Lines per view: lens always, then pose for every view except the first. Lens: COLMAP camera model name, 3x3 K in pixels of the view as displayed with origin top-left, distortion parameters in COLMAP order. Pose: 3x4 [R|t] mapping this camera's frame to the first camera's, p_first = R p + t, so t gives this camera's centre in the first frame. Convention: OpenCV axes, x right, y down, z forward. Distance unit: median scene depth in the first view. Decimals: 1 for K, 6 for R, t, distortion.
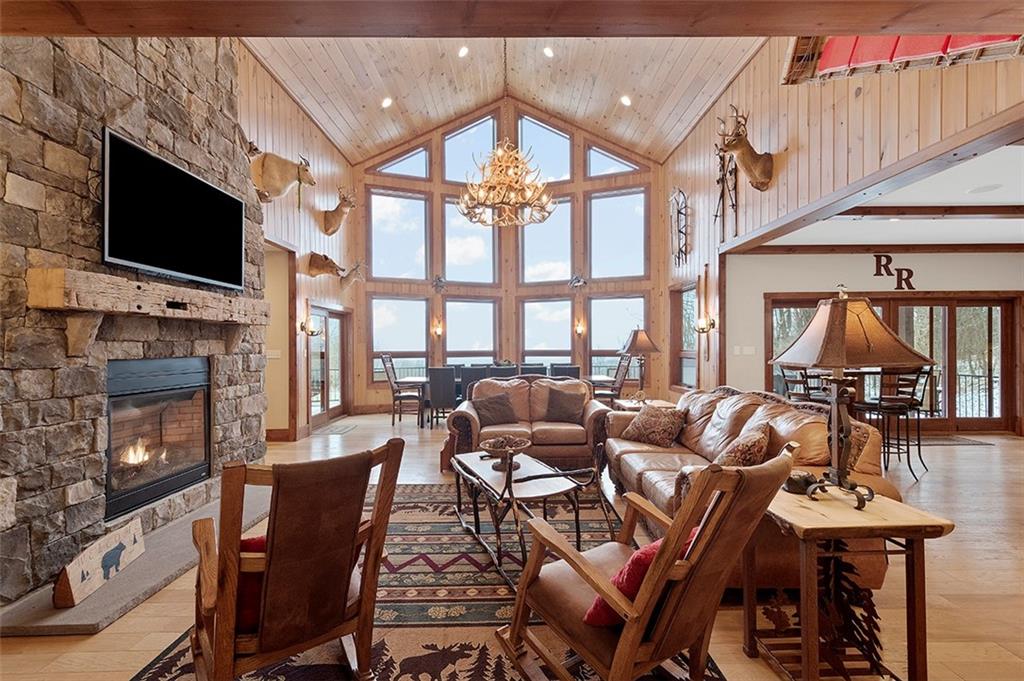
lens RADIAL K [[448.6, 0, 512.9], [0, 448.6, 344.4], [0, 0, 1]] dist [0.008246, -0.001122]
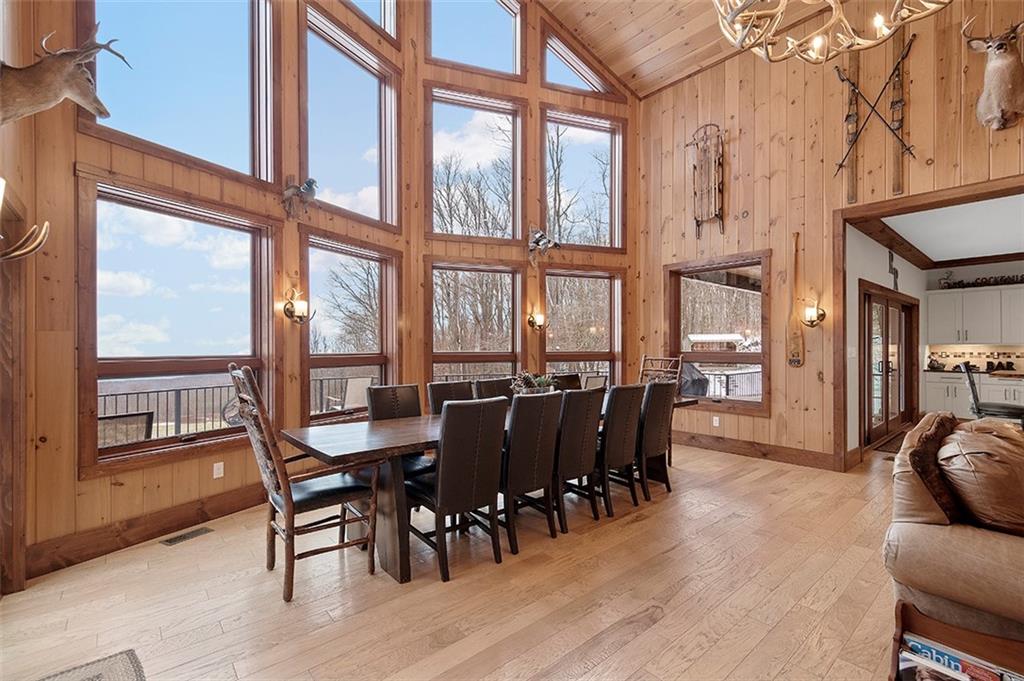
lens RADIAL K [[448.6, 0, 511.6], [0, 448.6, 345.9], [0, 0, 1]] dist [0.008246, -0.001122]
pose [[0.761530, 0.005105, 0.648110, -0.285126], [-0.007292, 0.999973, 0.000693, 0.004134], [-0.648089, -0.005254, 0.761546, 0.542021]]
